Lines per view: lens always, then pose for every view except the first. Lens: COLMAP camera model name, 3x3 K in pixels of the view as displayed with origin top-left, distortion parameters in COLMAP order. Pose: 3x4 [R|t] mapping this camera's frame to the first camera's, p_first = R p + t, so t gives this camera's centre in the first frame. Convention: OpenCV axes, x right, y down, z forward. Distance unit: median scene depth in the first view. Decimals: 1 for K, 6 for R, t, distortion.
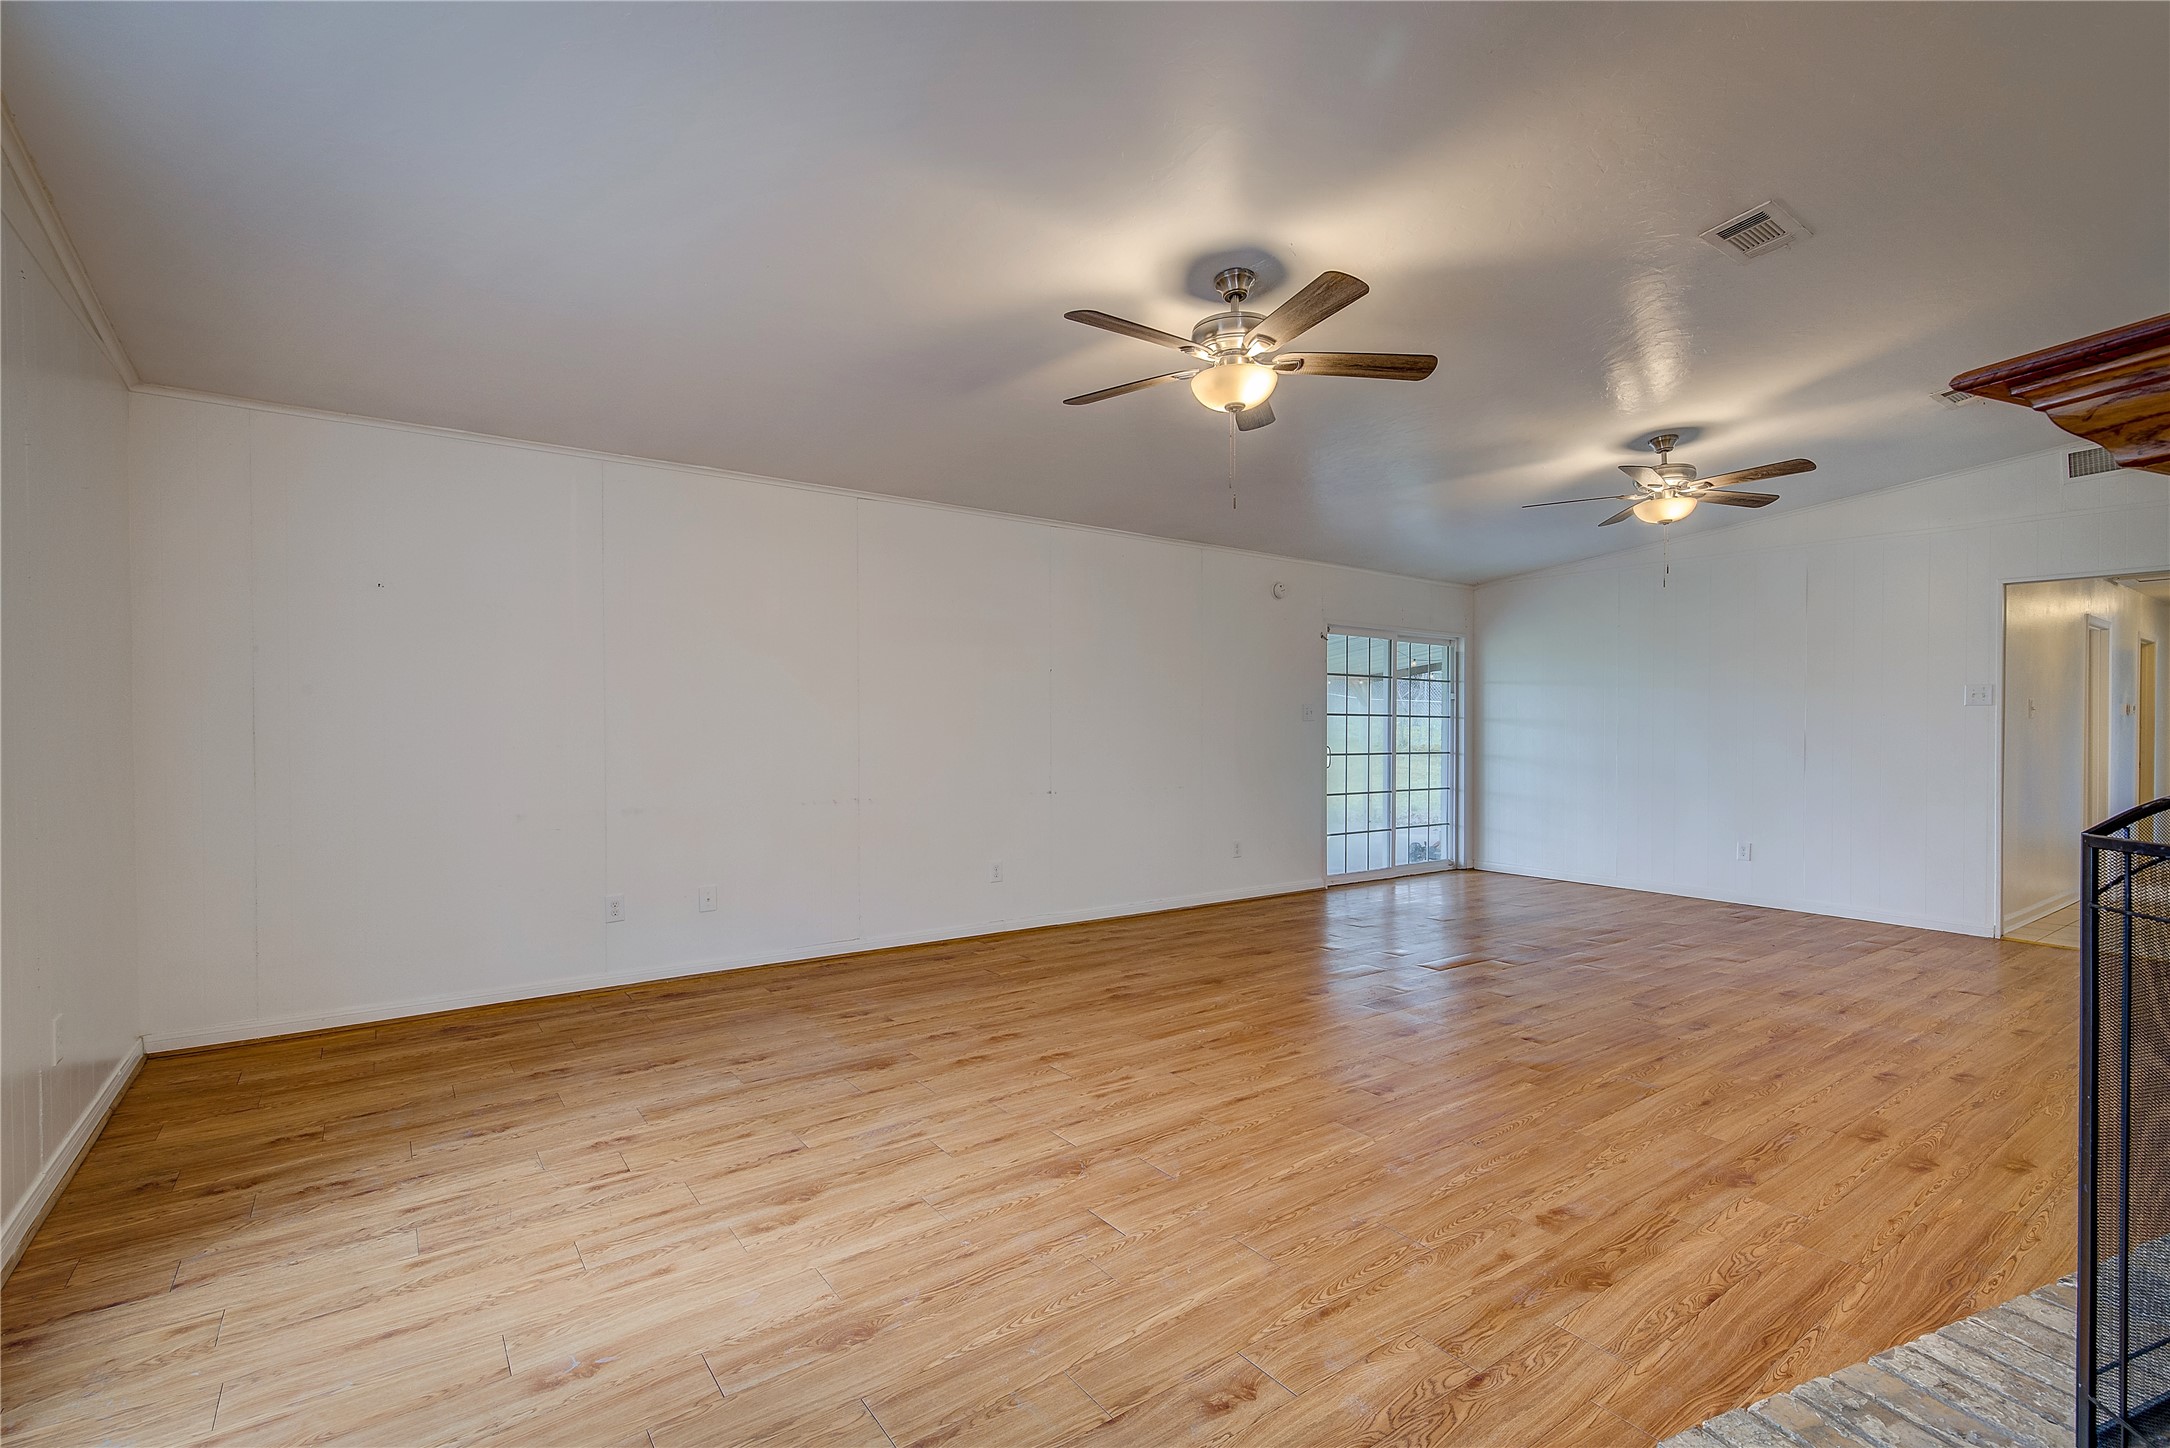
lens RADIAL K [[987.0, 0, 1089.6], [0, 987.0, 735.6], [0, 0, 1]] dist [0.000076, 0.000948]
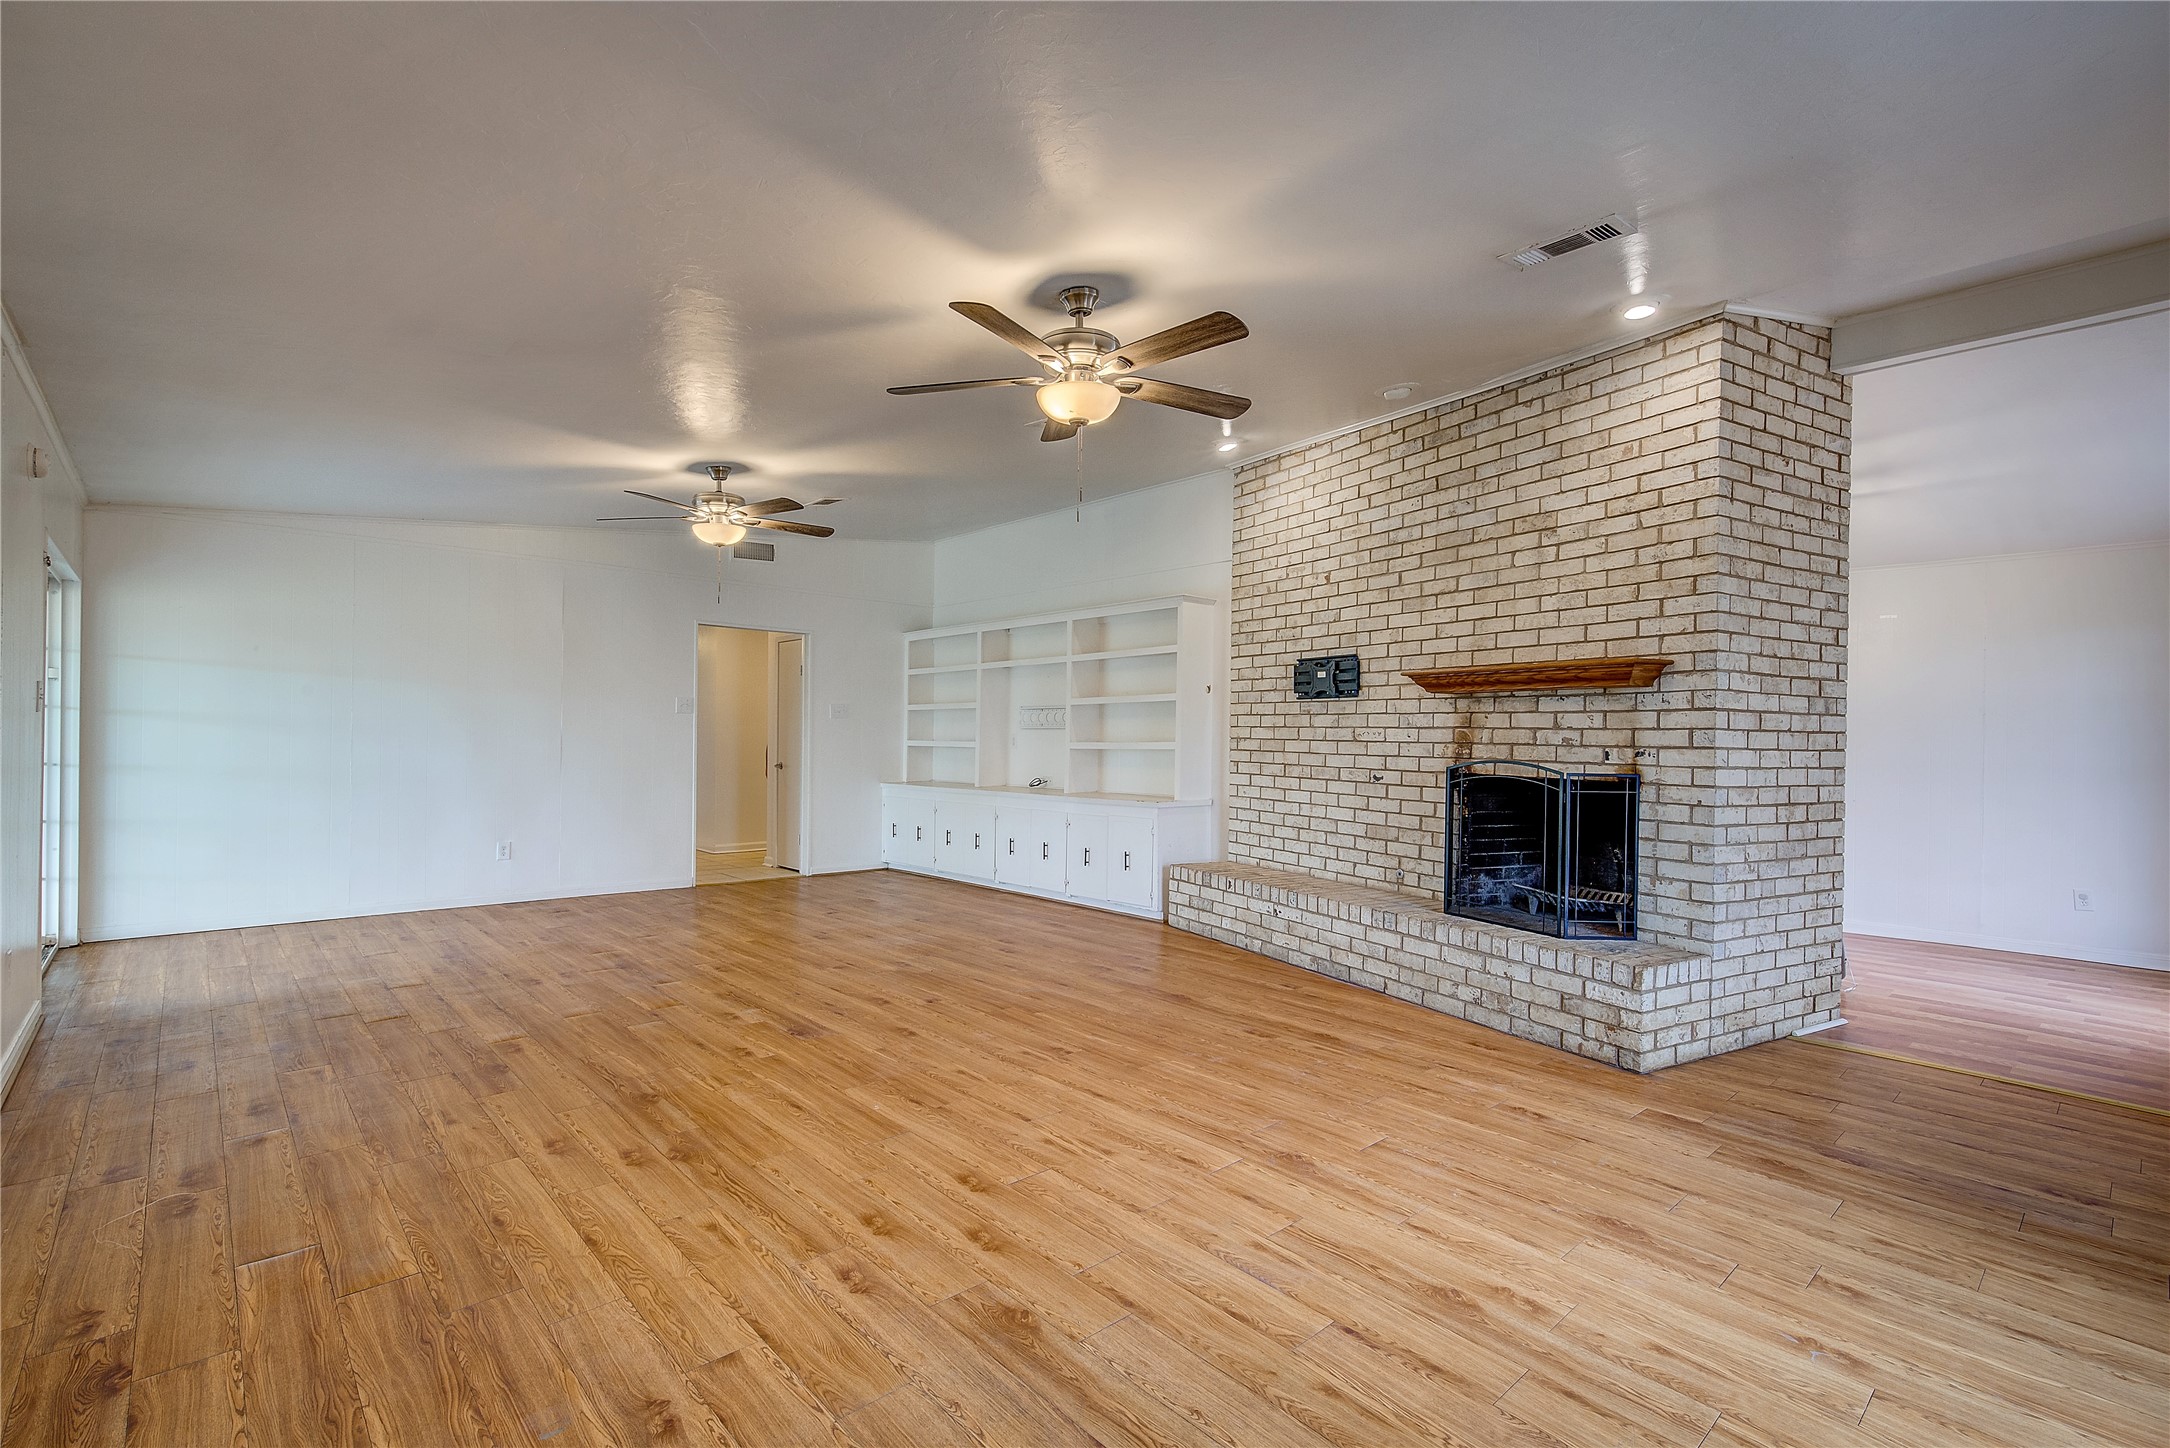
lens RADIAL K [[987.0, 0, 1095.7], [0, 987.0, 734.8], [0, 0, 1]] dist [0.000076, 0.000948]
pose [[-0.115015, -0.003315, 0.993358, -0.962173], [-0.005186, 0.999983, 0.002737, -0.016358], [-0.993350, -0.004837, -0.115031, 1.228131]]
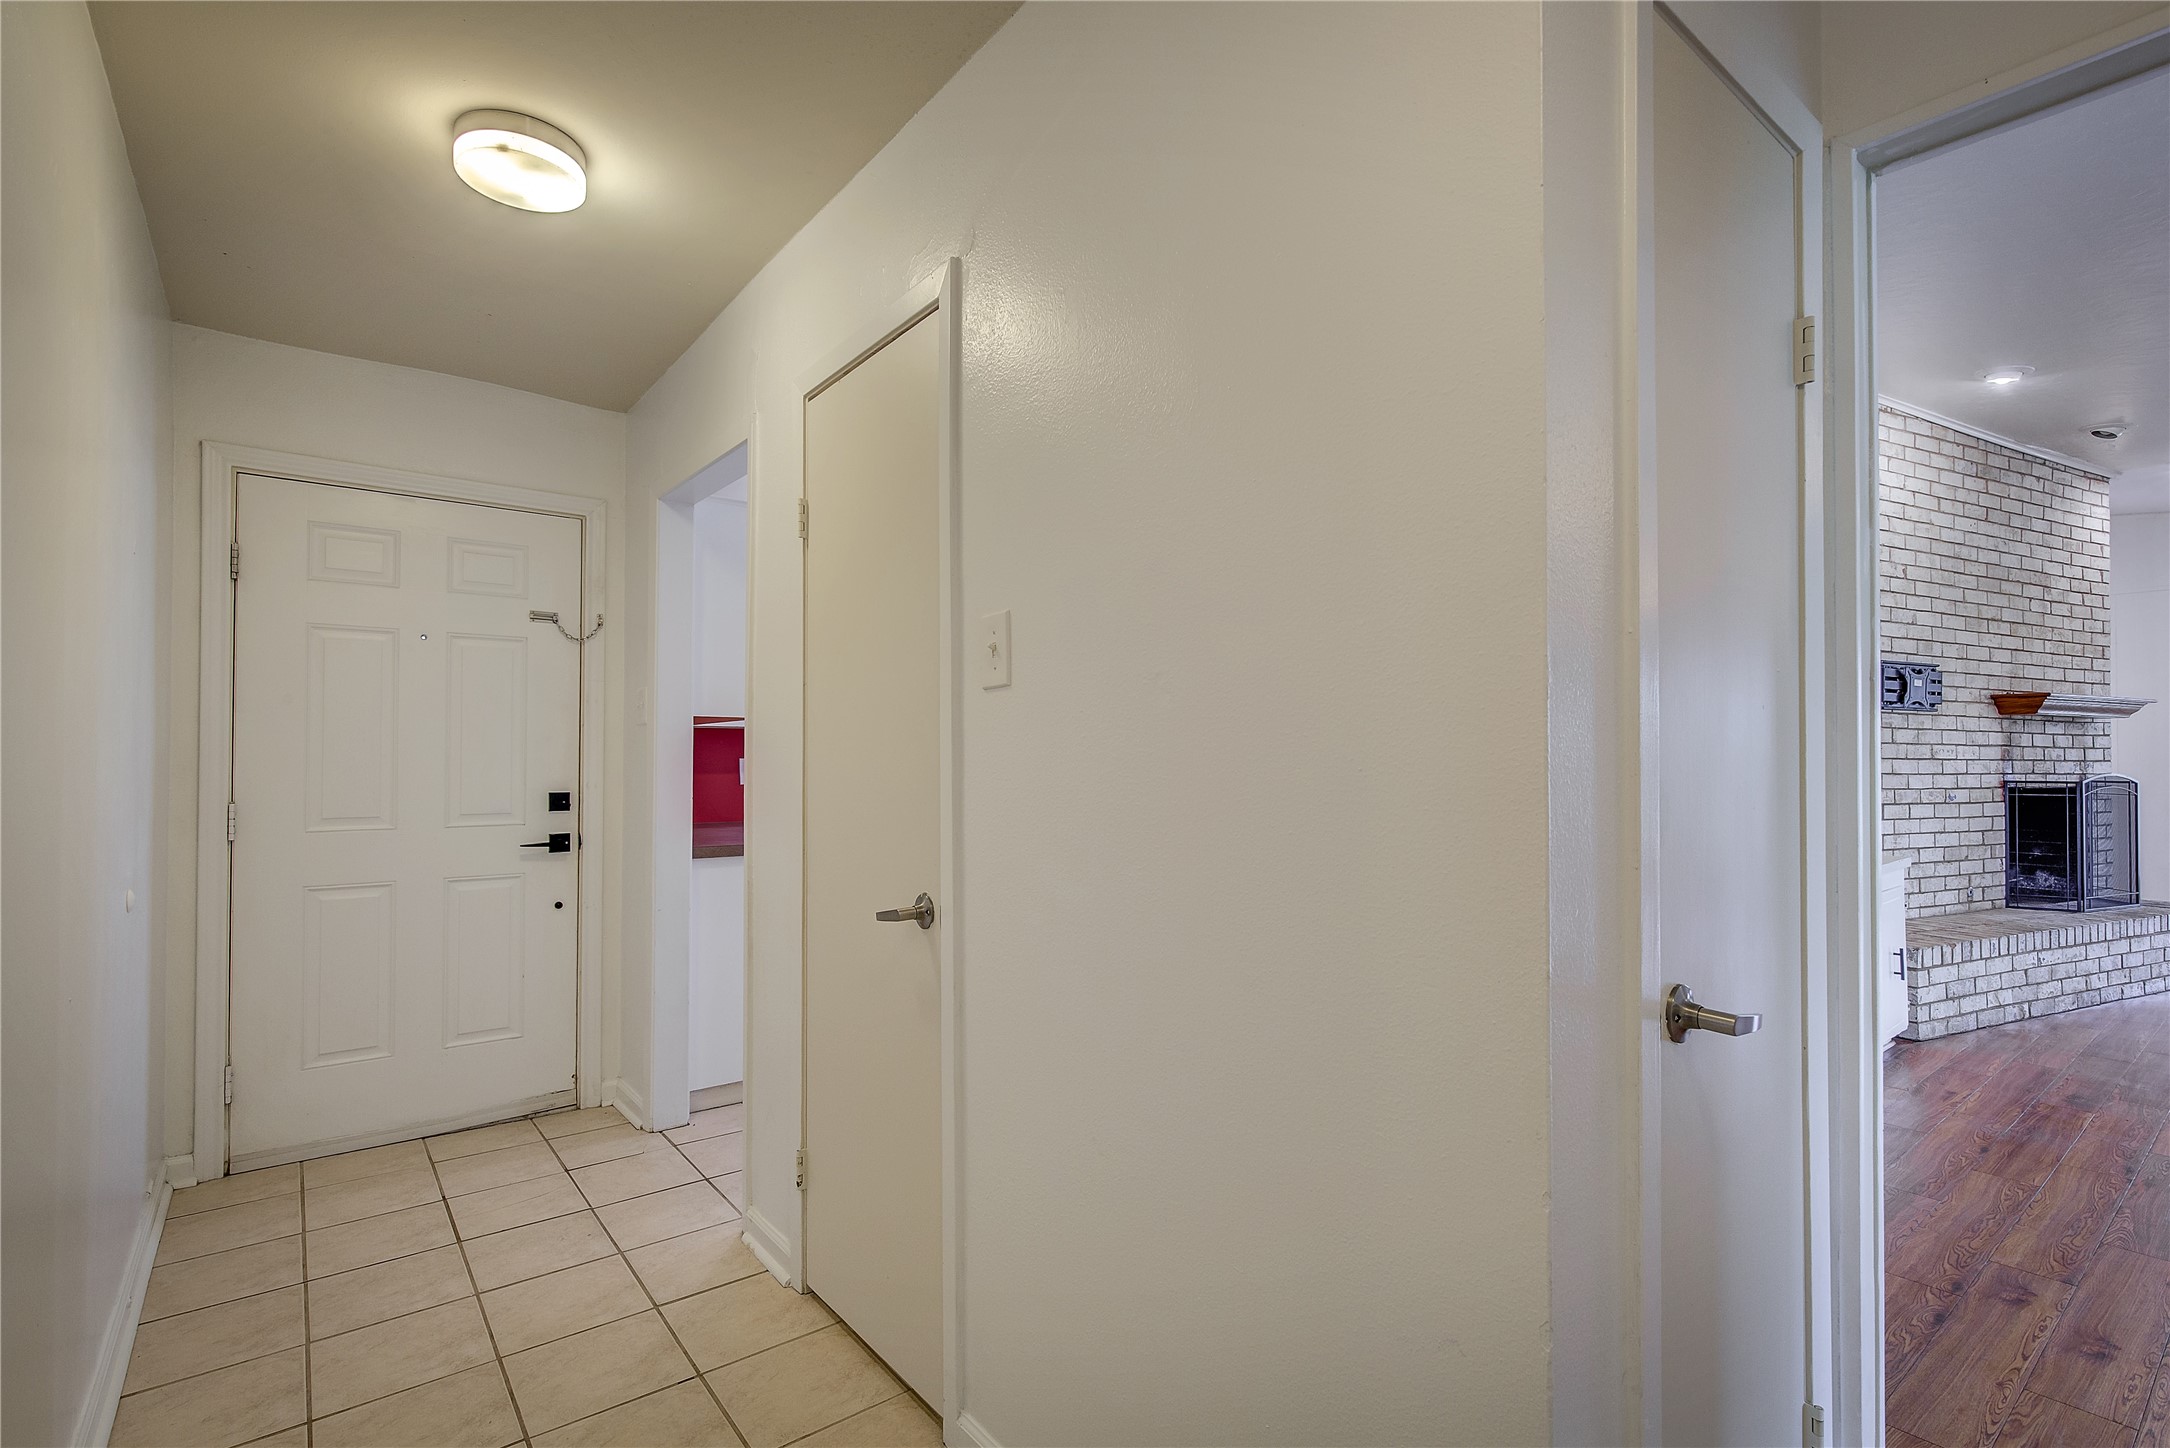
lens RADIAL K [[987.0, 0, 1098.8], [0, 987.0, 744.8], [0, 0, 1]] dist [0.000076, 0.000948]
pose [[-0.999450, -0.006198, -0.032592, 2.454630], [-0.005985, 0.999960, -0.006635, -0.006403], [0.032631, -0.006437, -0.999447, 2.226534]]
